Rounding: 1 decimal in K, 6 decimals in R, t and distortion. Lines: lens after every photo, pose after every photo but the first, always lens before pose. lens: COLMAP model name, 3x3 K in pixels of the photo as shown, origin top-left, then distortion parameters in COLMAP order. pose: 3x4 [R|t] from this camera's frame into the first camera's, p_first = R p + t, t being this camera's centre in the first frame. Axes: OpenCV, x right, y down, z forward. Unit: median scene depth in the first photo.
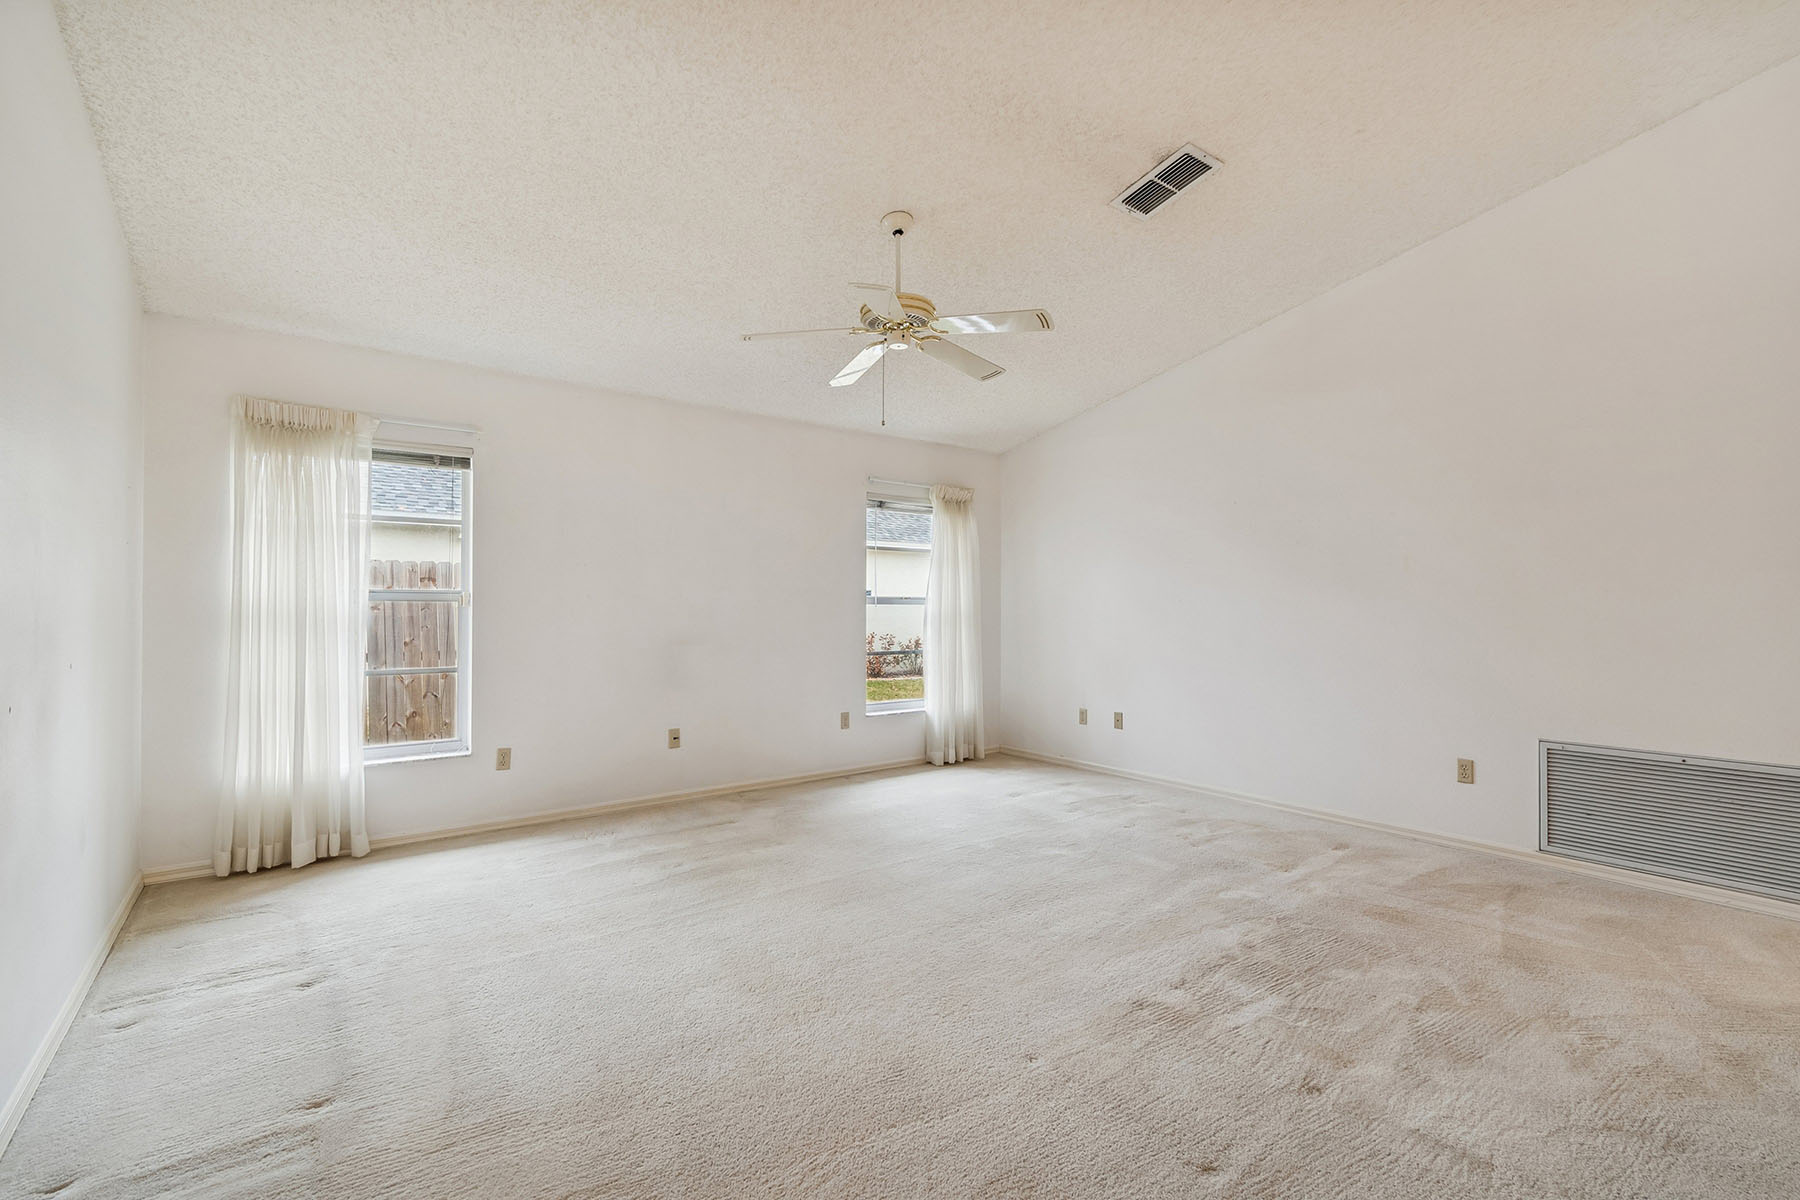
lens RADIAL K [[814.0, 0, 903.7], [0, 814.0, 587.3], [0, 0, 1]] dist [0.009437, -0.002695]
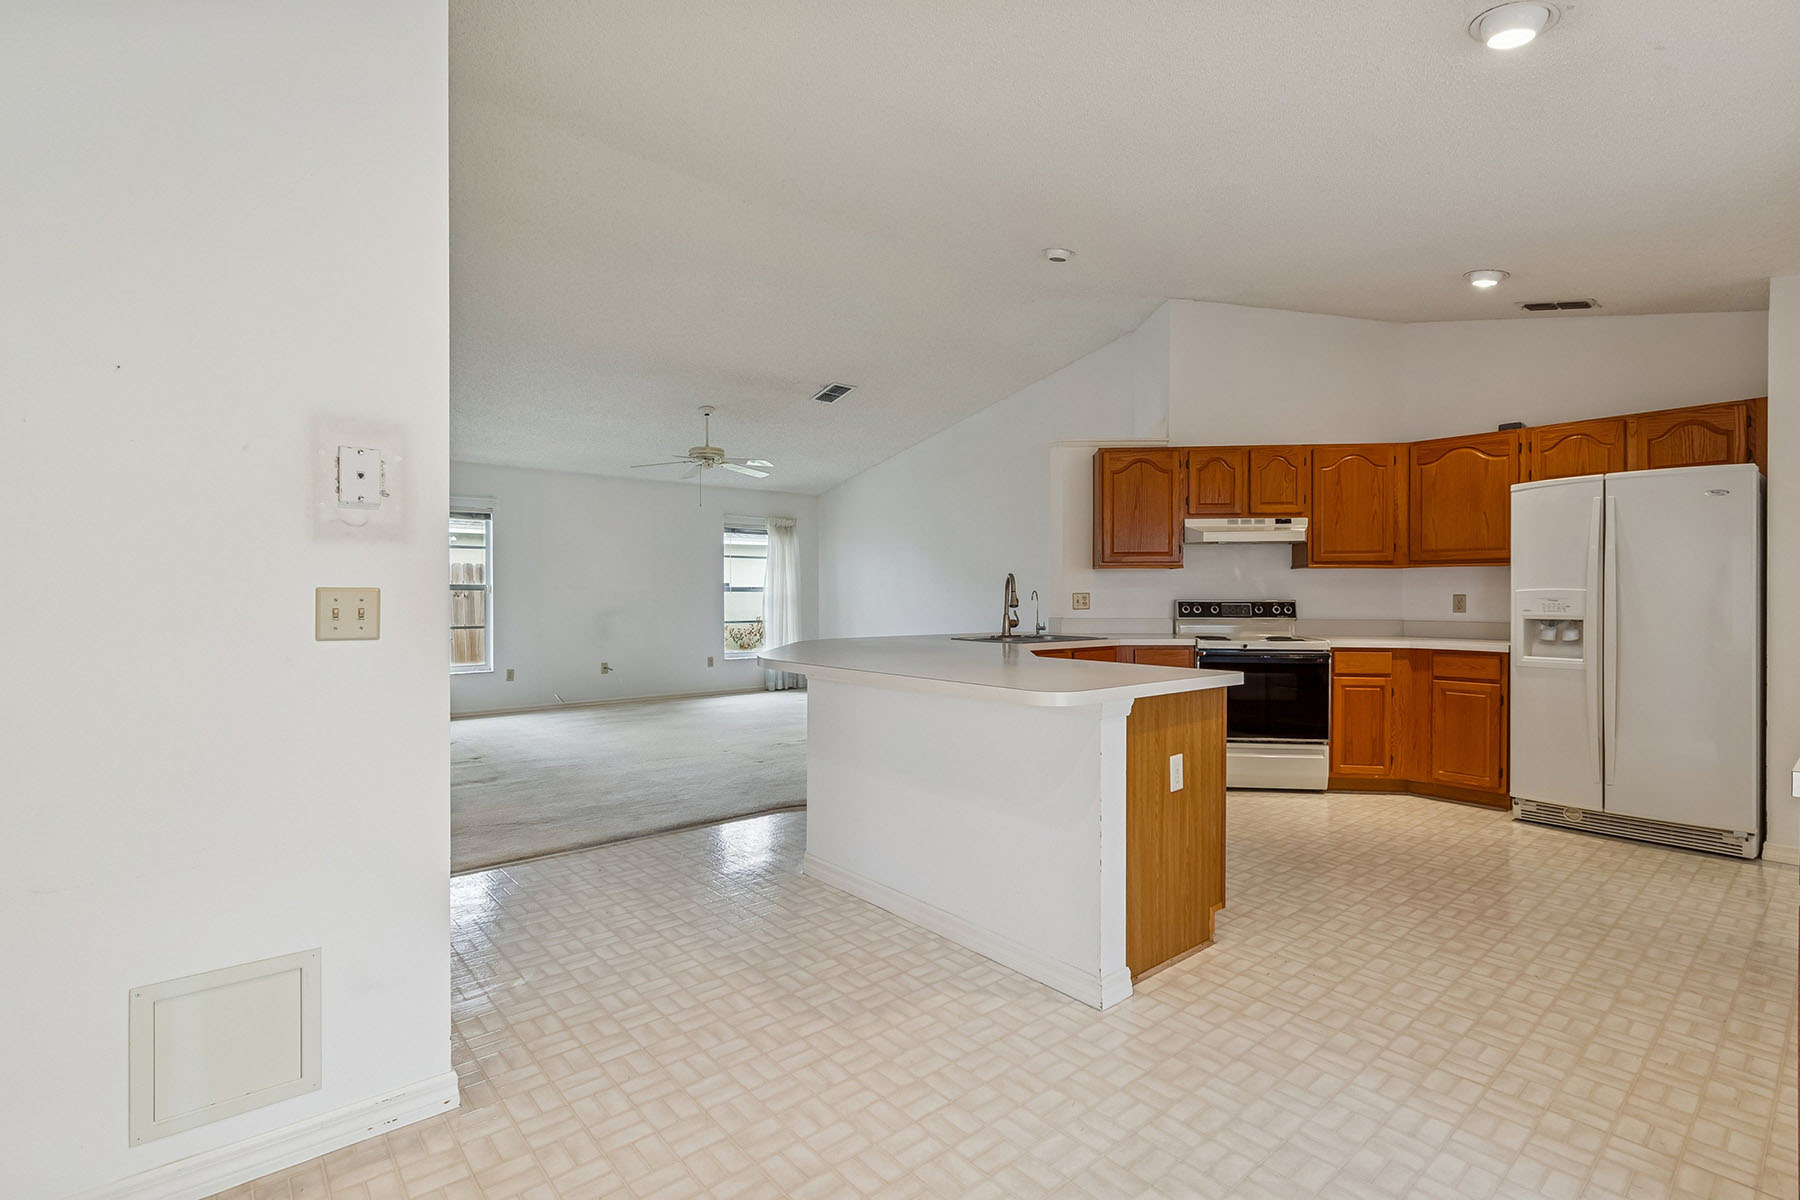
lens RADIAL K [[850.7, 0, 902.8], [0, 850.7, 601.8], [0, 0, 1]] dist [0.009021, -0.001603]
pose [[0.998882, -0.001695, 0.047235, 0.230349], [0.000197, 0.999498, 0.031694, -0.012955], [-0.047265, -0.031650, 0.998381, -0.722405]]
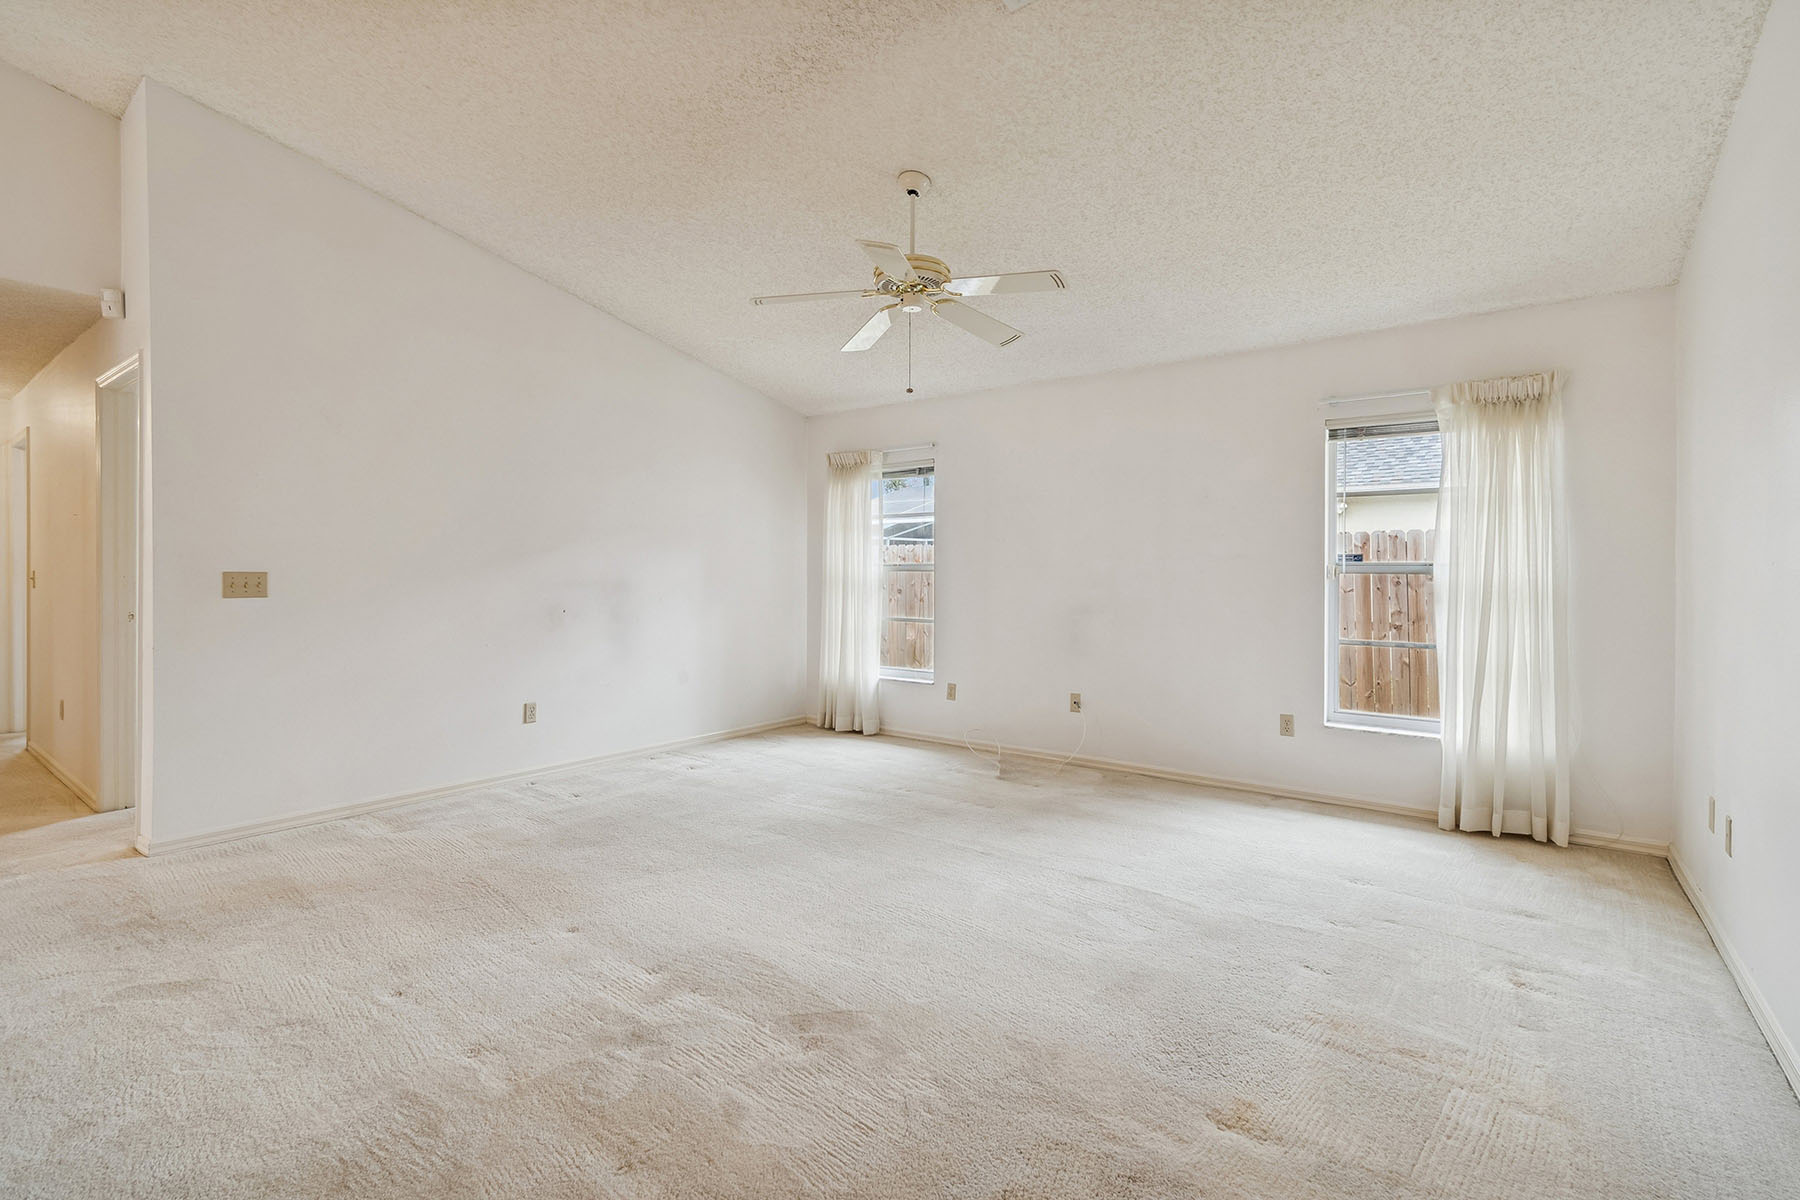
lens RADIAL K [[814.0, 0, 903.8], [0, 814.0, 580.4], [0, 0, 1]] dist [0.009437, -0.002695]
pose [[0.253894, 0.005967, -0.967214, 0.563366], [0.018240, 0.999774, 0.010956, 0.011766], [0.967060, -0.020423, 0.253728, 0.445024]]
